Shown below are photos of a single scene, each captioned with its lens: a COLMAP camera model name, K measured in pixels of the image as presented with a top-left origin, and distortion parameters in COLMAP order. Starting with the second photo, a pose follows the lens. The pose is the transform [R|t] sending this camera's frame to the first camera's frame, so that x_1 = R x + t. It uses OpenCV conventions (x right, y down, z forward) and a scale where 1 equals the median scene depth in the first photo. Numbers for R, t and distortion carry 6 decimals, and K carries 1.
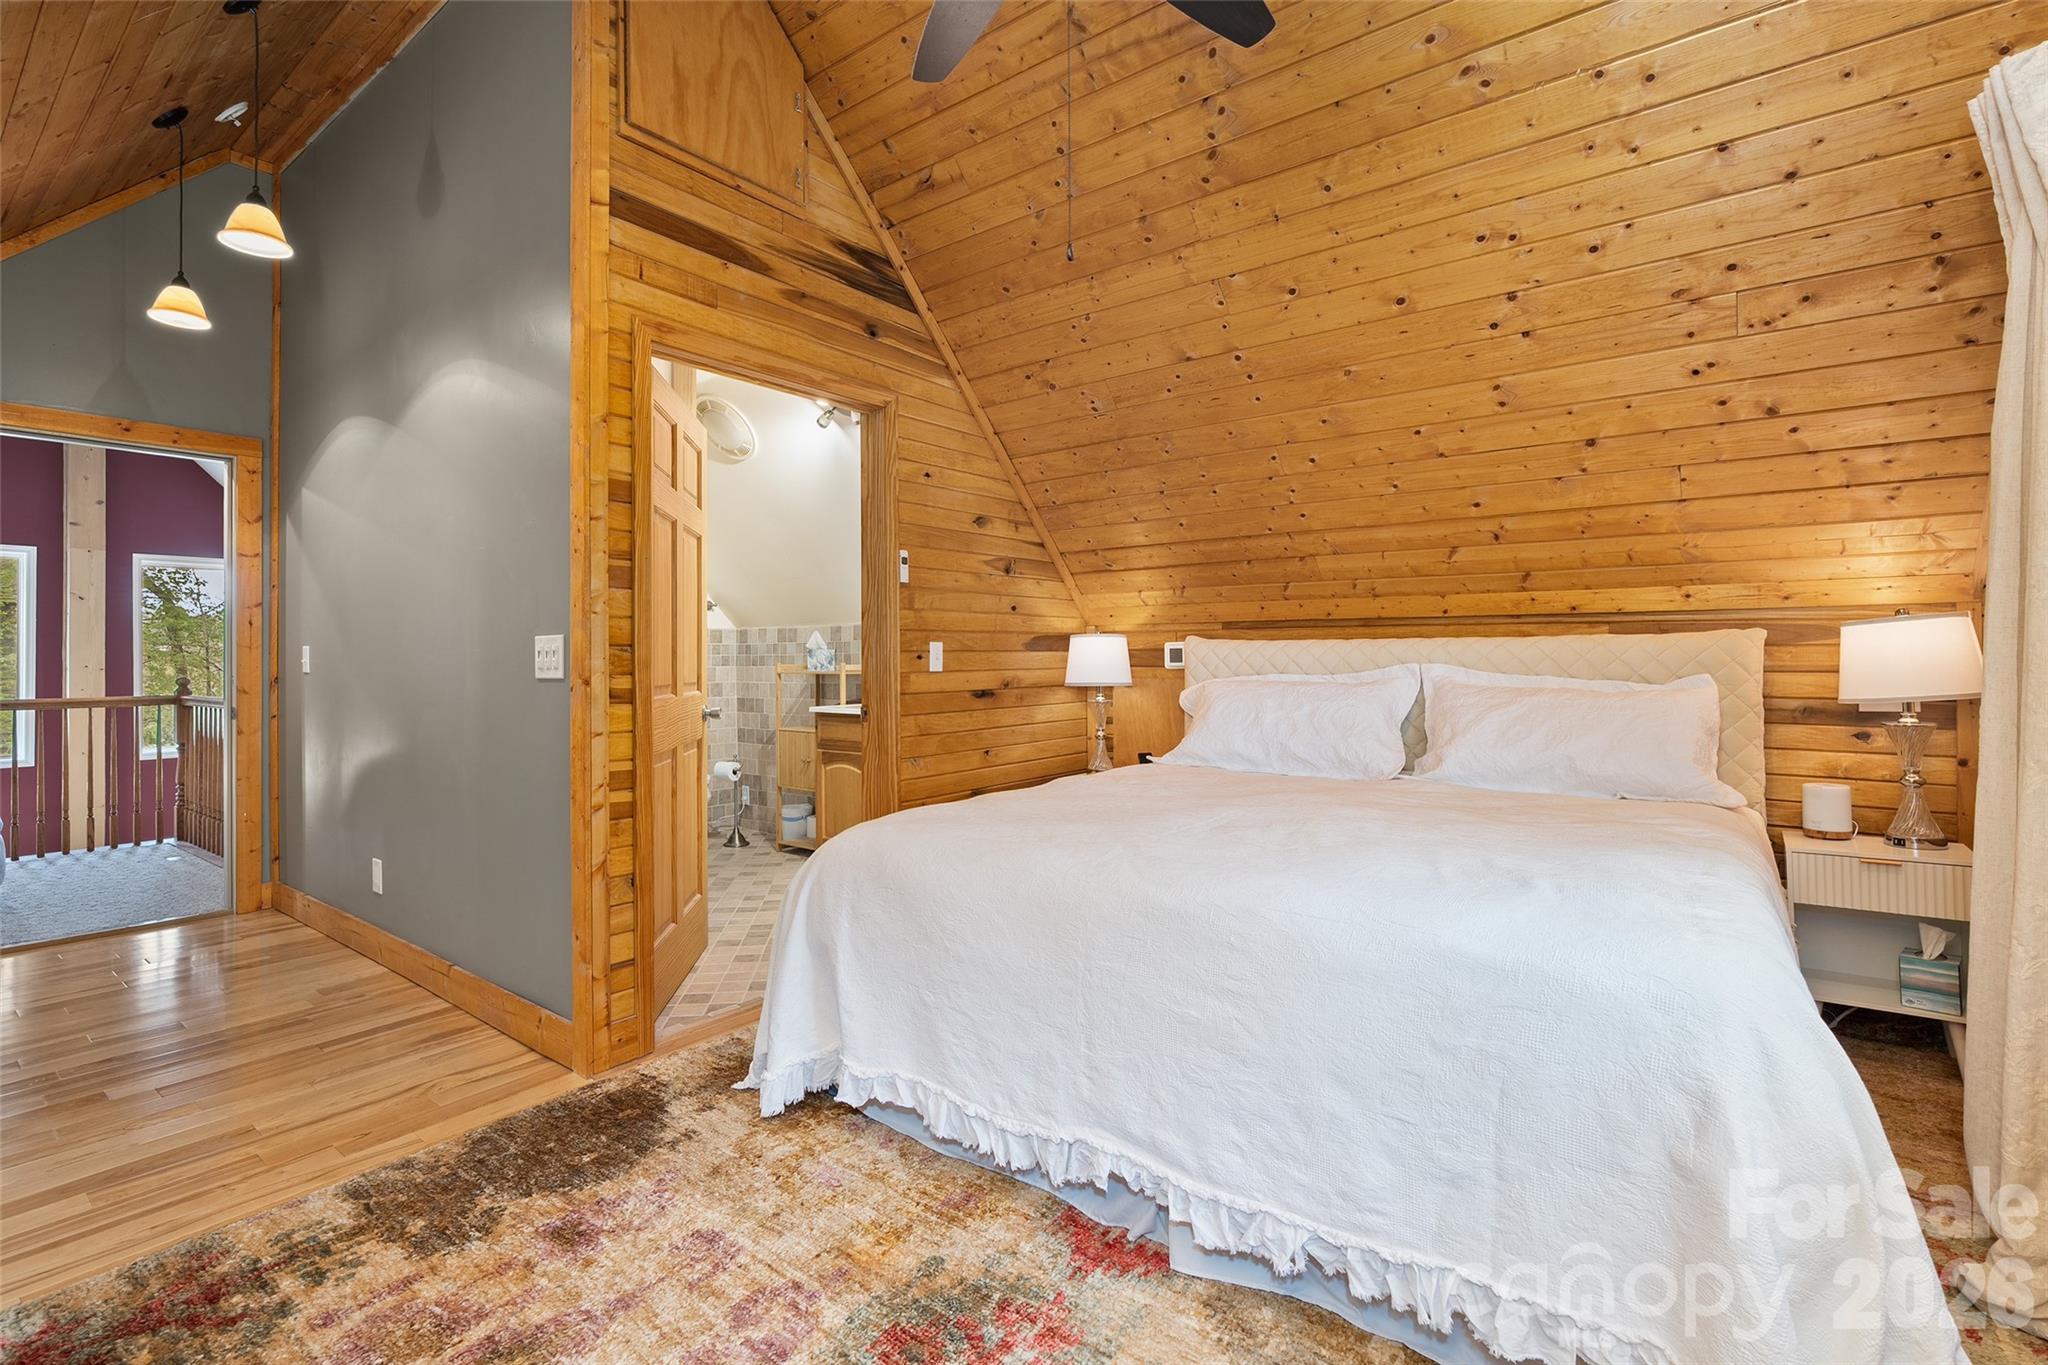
lens RADIAL K [[931.4, 0, 1007.6], [0, 931.4, 654.5], [0, 0, 1]] dist [-0.006617, 0.002792]
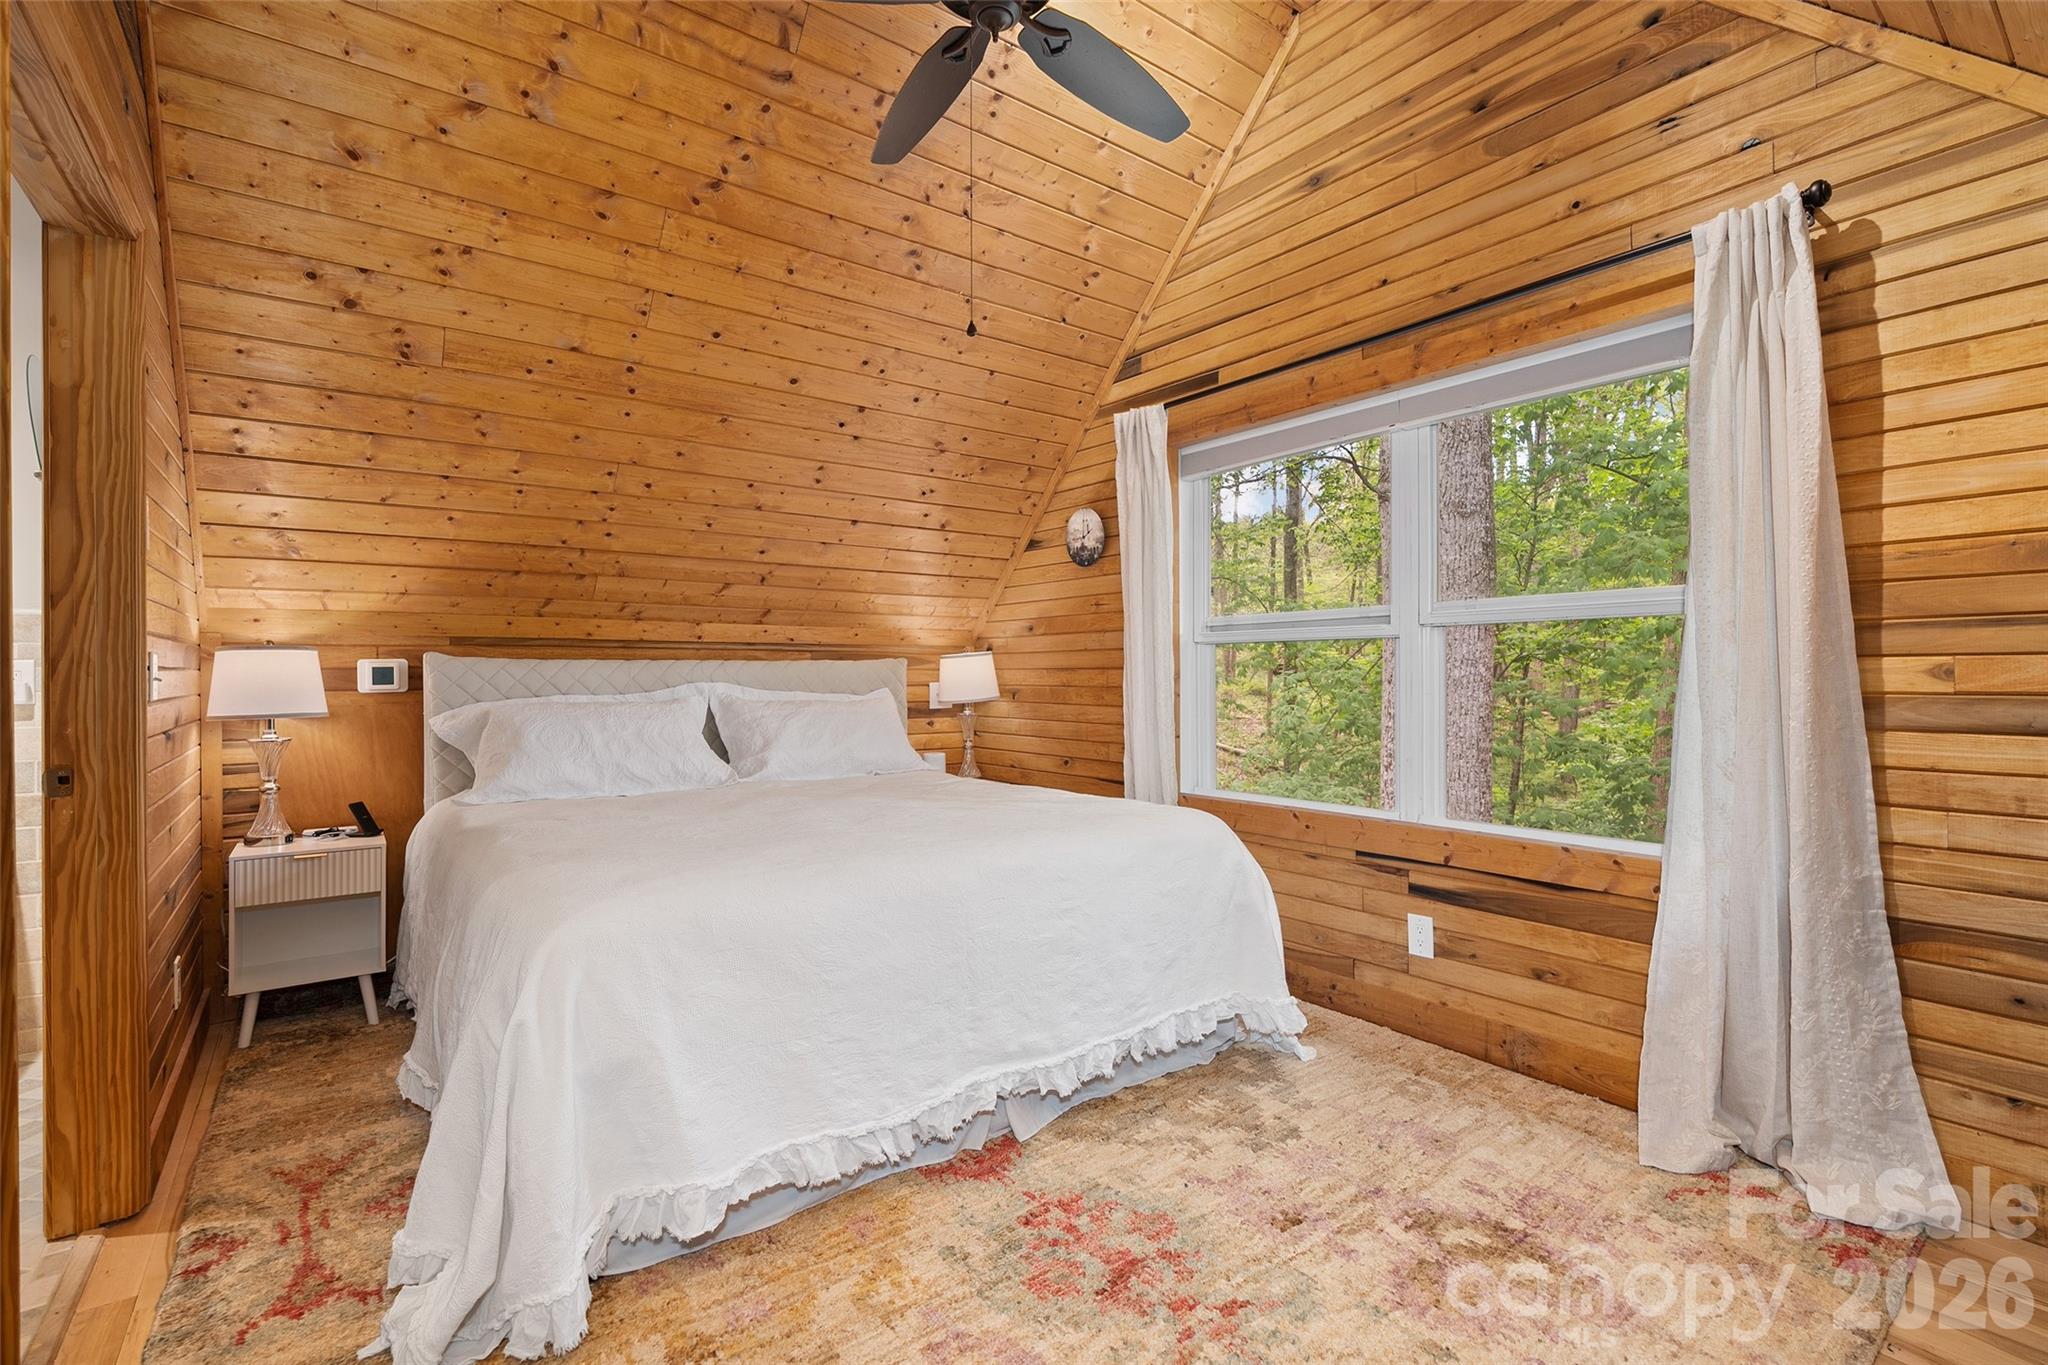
lens RADIAL K [[931.4, 0, 1014.6], [0, 931.4, 678.3], [0, 0, 1]] dist [-0.006617, 0.002792]
pose [[0.265226, -0.002405, 0.964183, -0.876071], [0.001202, 0.999997, 0.002163, 0.003391], [-0.964186, 0.000585, 0.265228, 0.531403]]
